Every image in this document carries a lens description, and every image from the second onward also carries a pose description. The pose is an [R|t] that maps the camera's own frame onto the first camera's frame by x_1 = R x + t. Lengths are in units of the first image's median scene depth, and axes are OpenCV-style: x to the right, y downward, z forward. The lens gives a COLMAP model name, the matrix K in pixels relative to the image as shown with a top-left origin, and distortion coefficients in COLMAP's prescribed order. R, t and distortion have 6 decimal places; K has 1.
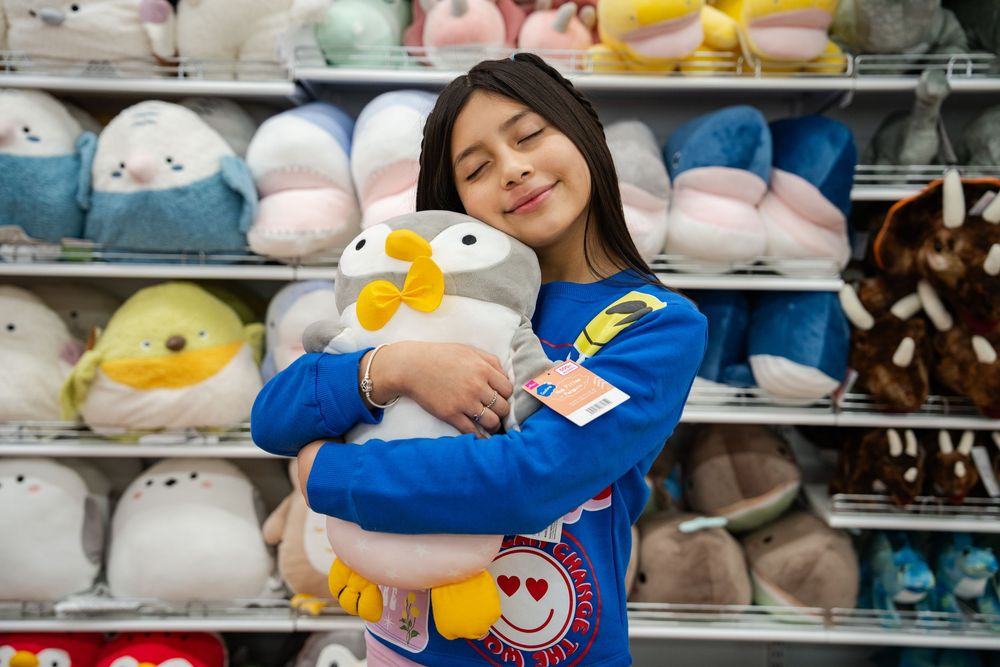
lens RADIAL K [[1319.6, 0, 500.0], [0, 1319.6, 333.5], [0, 0, 1]] dist [-0.579015, 1.498850]
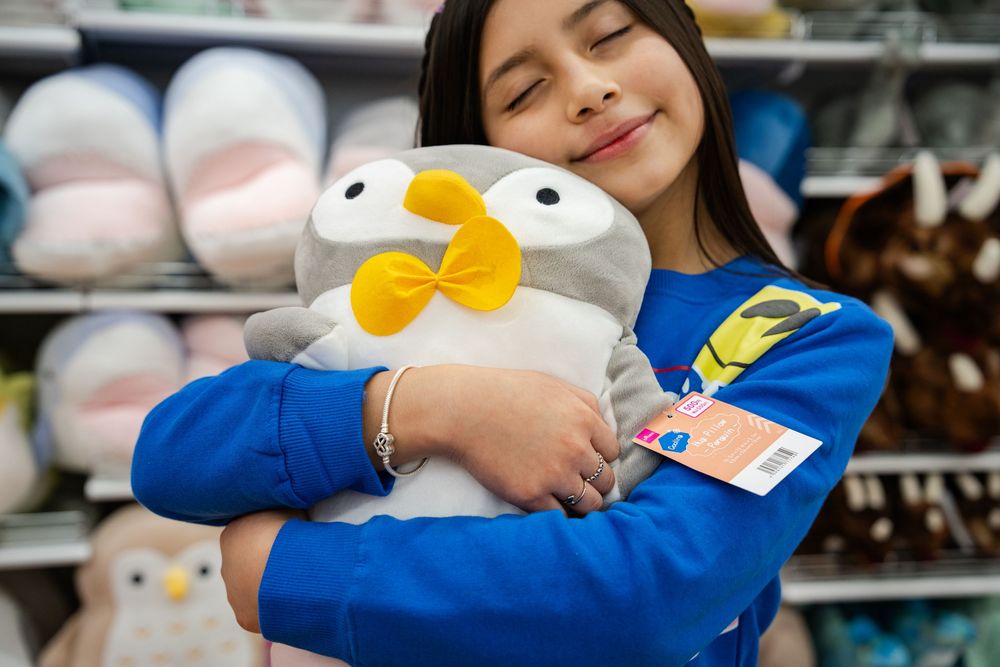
lens RADIAL K [[1319.6, 0, 500.0], [0, 1319.6, 333.5], [0, 0, 1]] dist [-0.579015, 1.498850]
pose [[0.958612, -0.027603, 0.283375, -0.205254], [0.041337, 0.998237, -0.042597, 0.014510], [-0.281700, 0.052548, 0.958063, 0.423820]]
